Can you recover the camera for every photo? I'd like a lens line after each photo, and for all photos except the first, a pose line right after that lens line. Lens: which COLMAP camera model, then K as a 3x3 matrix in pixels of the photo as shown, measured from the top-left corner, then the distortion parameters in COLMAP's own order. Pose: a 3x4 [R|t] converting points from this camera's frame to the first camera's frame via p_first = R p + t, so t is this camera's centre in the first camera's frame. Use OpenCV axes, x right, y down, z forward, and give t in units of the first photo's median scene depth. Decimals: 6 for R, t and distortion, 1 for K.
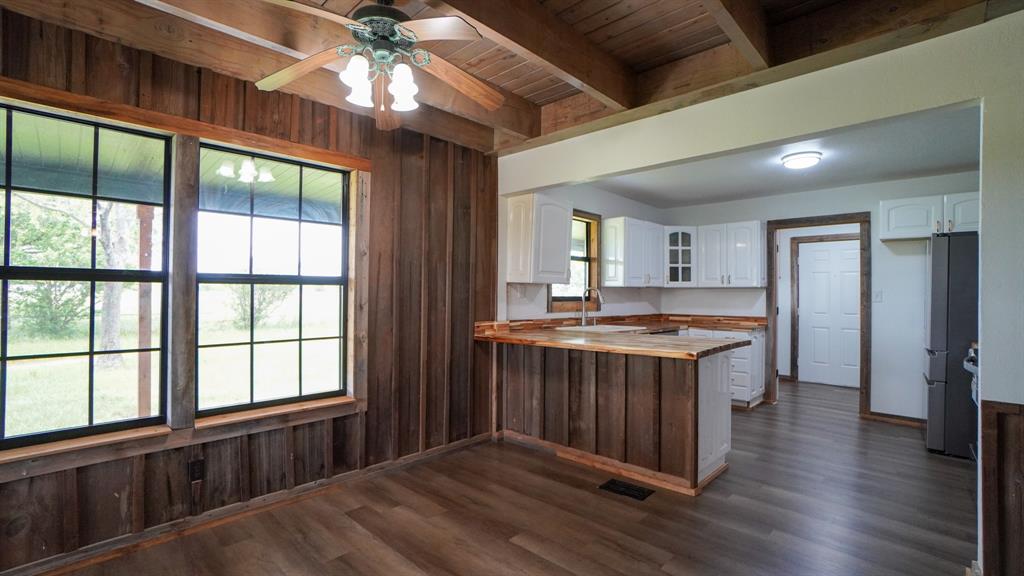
lens RADIAL K [[451.6, 0, 512.0], [0, 451.6, 288.0], [0, 0, 1]] dist [-0.001245, 0.000031]
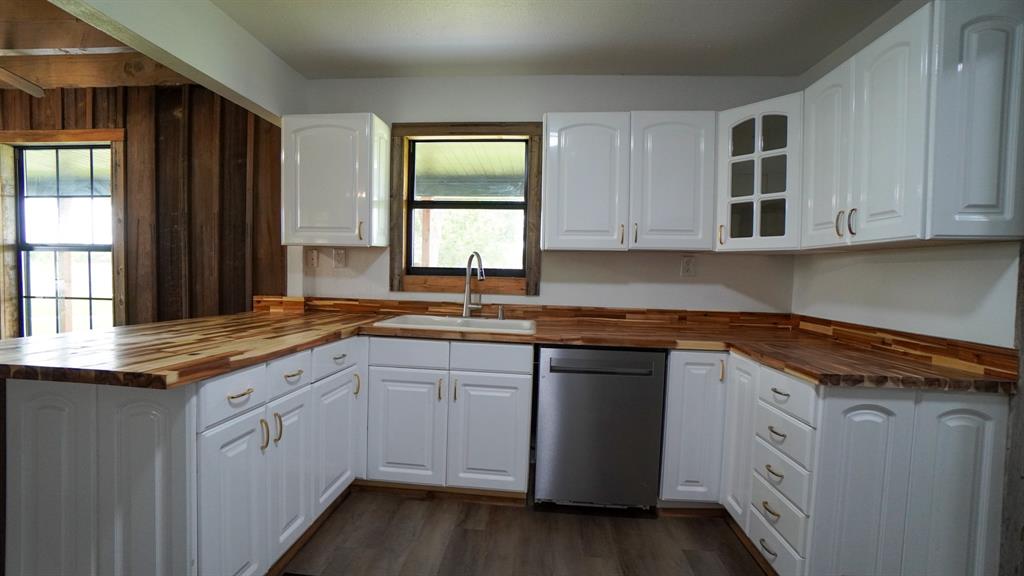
lens RADIAL K [[451.6, 0, 512.0], [0, 451.6, 288.0], [0, 0, 1]] dist [-0.001245, 0.000031]
pose [[0.618258, 0.041168, -0.784896, 0.719017], [-0.003542, 0.998763, 0.049596, 0.015931], [0.785967, -0.027883, 0.617639, 0.721554]]
